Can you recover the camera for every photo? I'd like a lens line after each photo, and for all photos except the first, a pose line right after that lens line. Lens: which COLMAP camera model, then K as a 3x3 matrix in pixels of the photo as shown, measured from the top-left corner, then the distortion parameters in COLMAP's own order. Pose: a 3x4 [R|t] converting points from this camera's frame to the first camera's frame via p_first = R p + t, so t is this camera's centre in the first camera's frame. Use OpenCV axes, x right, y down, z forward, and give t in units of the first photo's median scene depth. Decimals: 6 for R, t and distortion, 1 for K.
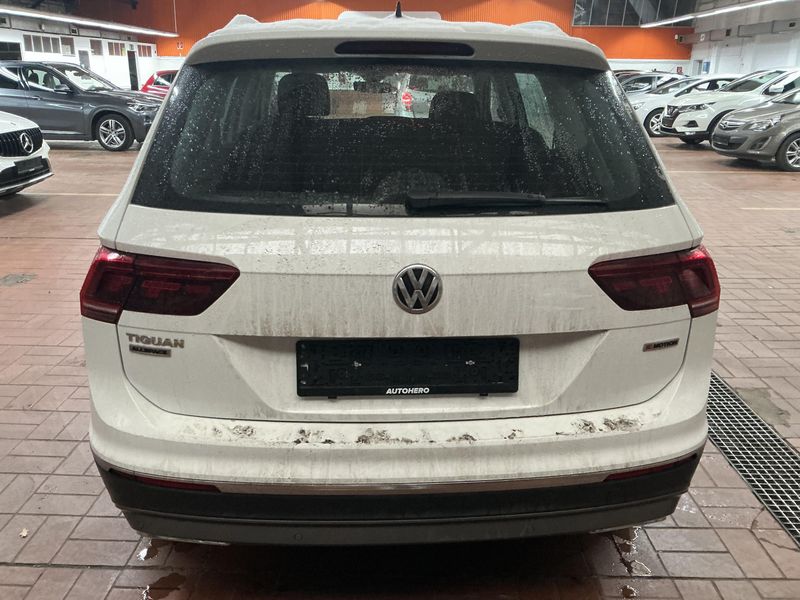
lens RADIAL K [[669.7, 0, 400.0], [0, 669.7, 300.0], [0, 0, 1]] dist [0.056847, -0.102113]
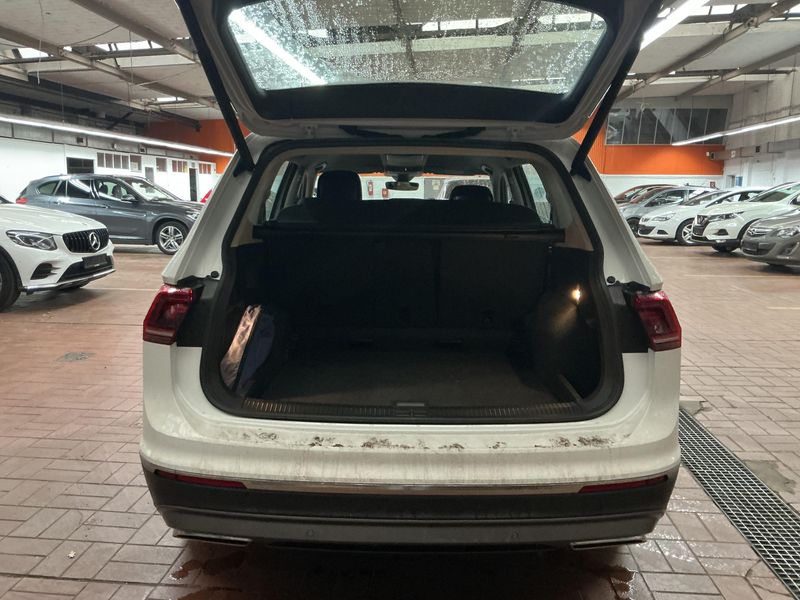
lens RADIAL K [[670.3, 0, 400.0], [0, 670.3, 300.0], [0, 0, 1]] dist [0.081719, -0.145614]
pose [[0.997960, 0.009137, -0.063191, 0.030403], [-0.019471, 0.986115, -0.164918, 0.062050], [0.060807, 0.165812, 0.984281, -0.082660]]
